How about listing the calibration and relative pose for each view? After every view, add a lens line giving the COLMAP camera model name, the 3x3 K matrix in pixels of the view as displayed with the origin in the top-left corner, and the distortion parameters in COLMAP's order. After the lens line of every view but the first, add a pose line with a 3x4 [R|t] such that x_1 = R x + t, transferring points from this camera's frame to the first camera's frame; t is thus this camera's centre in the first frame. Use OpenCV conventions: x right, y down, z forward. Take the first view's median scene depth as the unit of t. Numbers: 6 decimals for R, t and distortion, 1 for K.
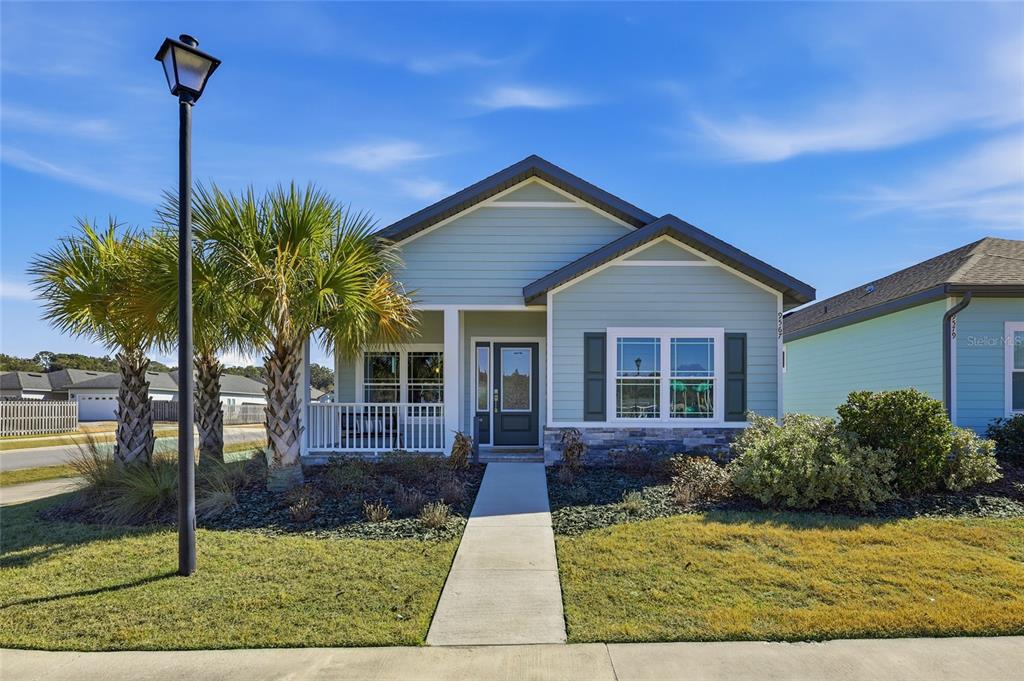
lens RADIAL K [[586.3, 0, 544.0], [0, 586.3, 409.5], [0, 0, 1]] dist [0.004896, -0.002276]
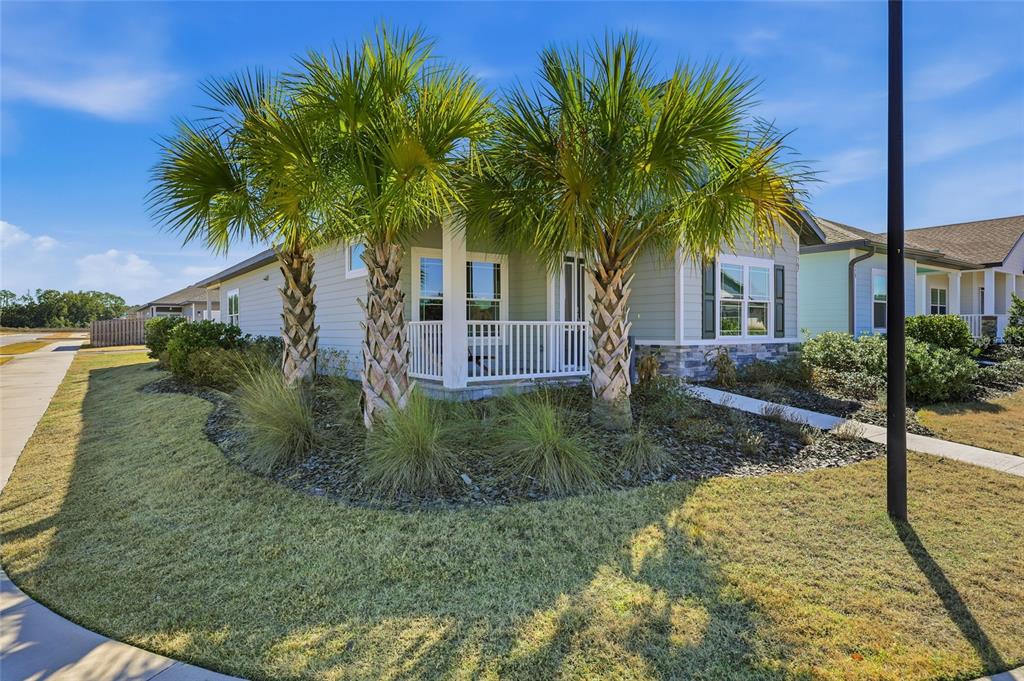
lens RADIAL K [[579.6, 0, 526.9], [0, 579.6, 336.2], [0, 0, 1]] dist [0.003707, 0.000980]
pose [[0.809277, -0.009731, 0.587346, -0.811132], [0.001468, 0.999893, 0.014544, -0.001482], [-0.587425, -0.010907, 0.809205, 0.330283]]
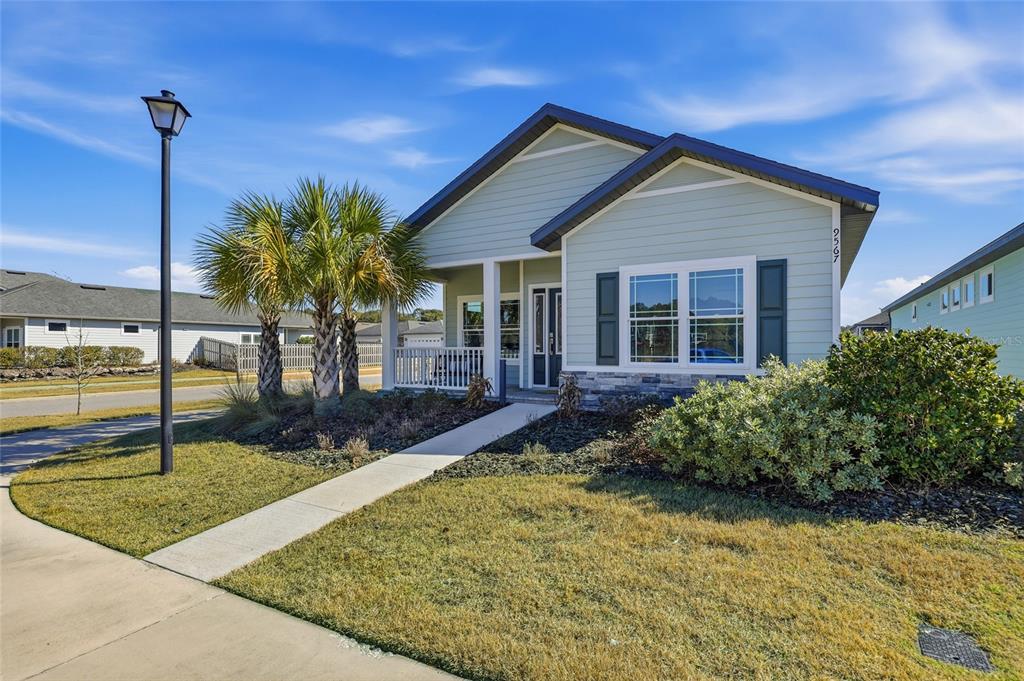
lens RADIAL K [[523.3, 0, 509.7], [0, 523.3, 347.4], [0, 0, 1]] dist [0.001600, 0.000731]
pose [[0.855459, -0.004292, -0.517853, 0.392310], [0.004519, 0.999989, -0.000824, -0.009602], [0.517851, -0.001635, 0.855469, 0.186368]]
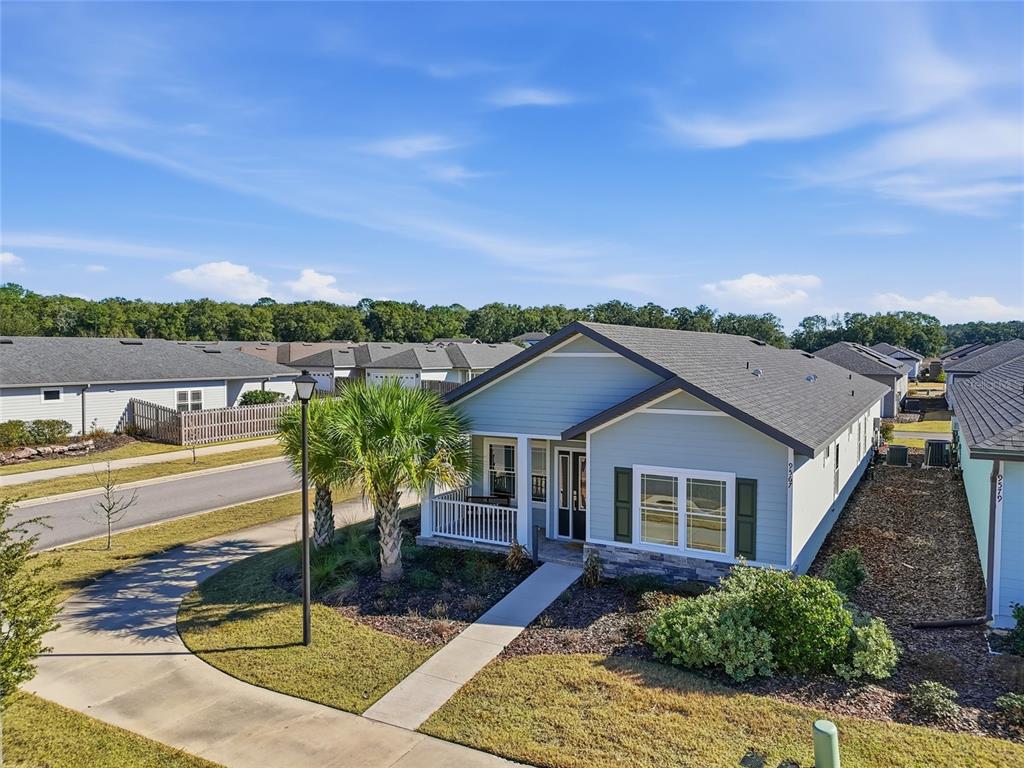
lens RADIAL K [[755.3, 0, 504.2], [0, 755.3, 380.3], [0, 0, 1]] dist [0.053697, -0.026610]
pose [[0.862712, 0.020903, -0.505263, 0.649654], [0.001314, 0.999049, 0.043576, -0.375852], [0.505694, -0.038258, 0.861864, -0.437828]]
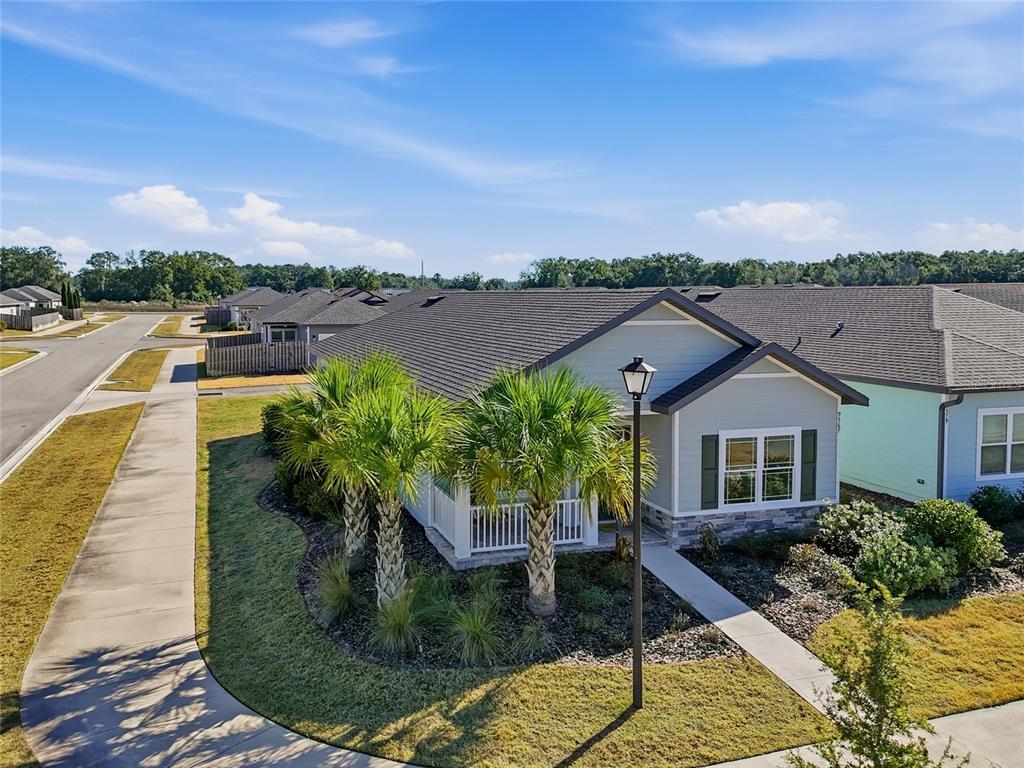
lens RADIAL K [[868.1, 0, 514.7], [0, 868.1, 343.8], [0, 0, 1]] dist [0.060146, -0.028440]
pose [[0.945026, -0.013426, 0.326720, -0.861312], [-0.006966, 0.998103, 0.061163, -0.420823], [-0.326922, -0.060076, 0.943140, -0.524100]]
